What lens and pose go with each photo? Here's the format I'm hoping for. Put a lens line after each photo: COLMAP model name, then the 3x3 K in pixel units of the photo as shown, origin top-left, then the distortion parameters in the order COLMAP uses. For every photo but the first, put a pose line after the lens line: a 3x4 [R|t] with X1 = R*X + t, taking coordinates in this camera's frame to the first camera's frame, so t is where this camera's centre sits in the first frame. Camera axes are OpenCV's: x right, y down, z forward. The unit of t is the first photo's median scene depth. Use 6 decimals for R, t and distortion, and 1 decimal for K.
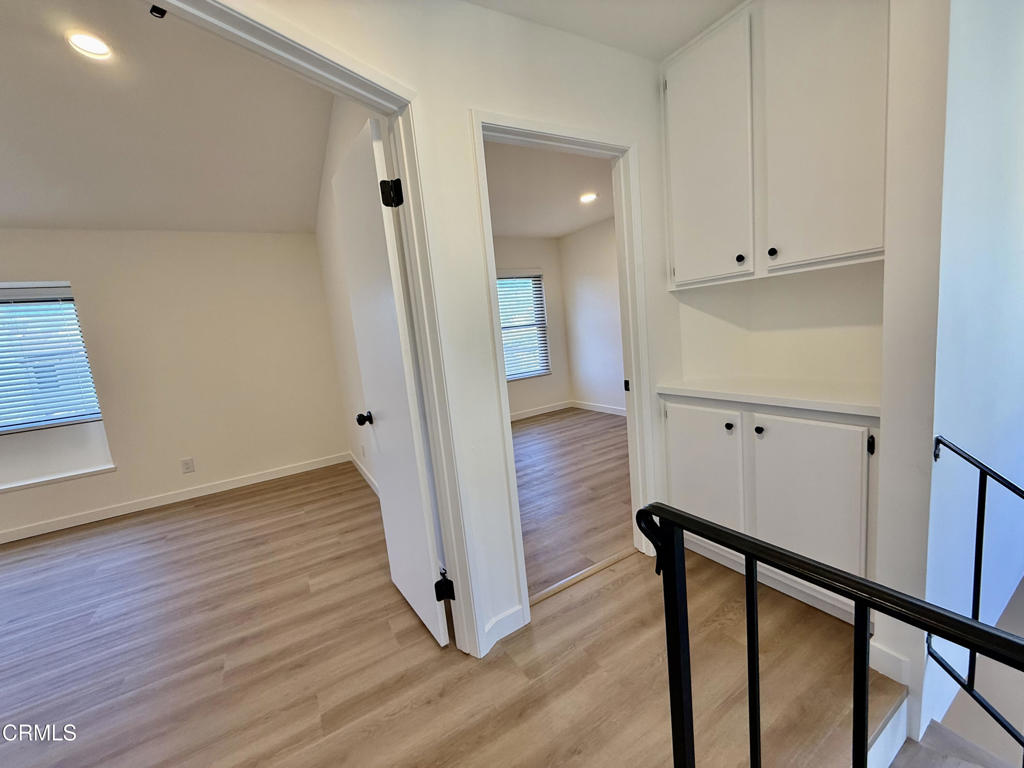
lens RADIAL K [[407.4, 0, 509.3], [0, 407.4, 378.1], [0, 0, 1]] dist [0.001877, -0.000621]
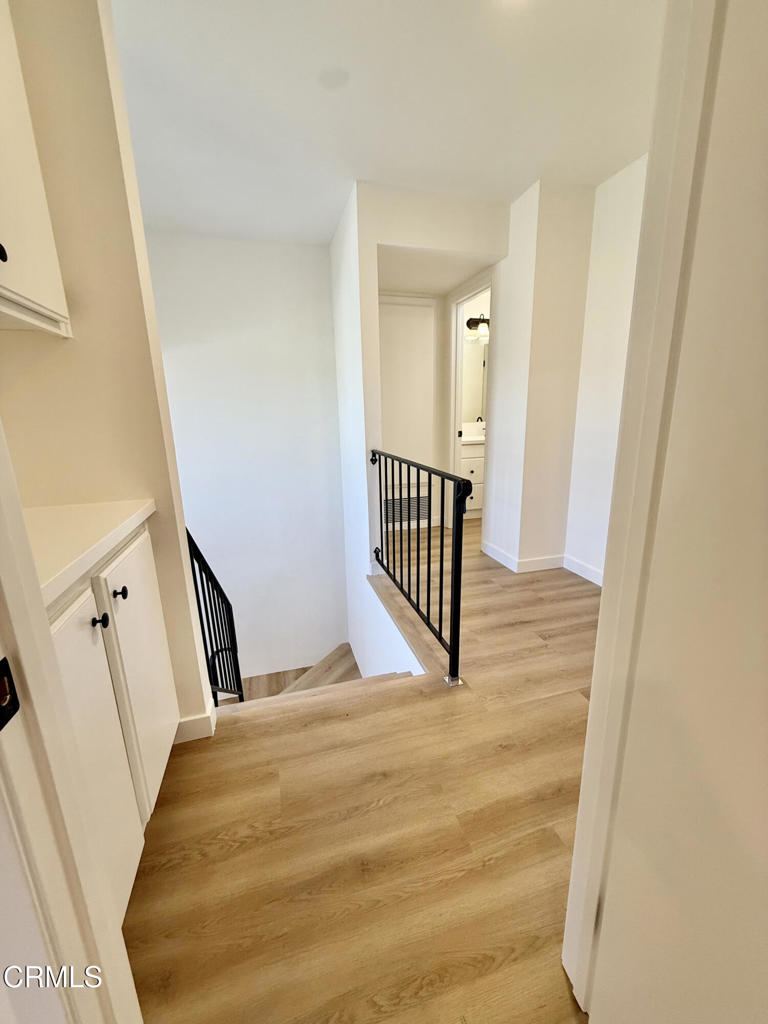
lens RADIAL K [[407.4, 0, 384.6], [0, 407.4, 506.2], [0, 0, 1]] dist [0.001877, -0.000621]
pose [[-0.959965, 0.060881, 0.273425, 0.072390], [0.150730, 0.935006, 0.321006, -0.087603], [-0.236111, 0.349368, -0.906749, 1.056678]]
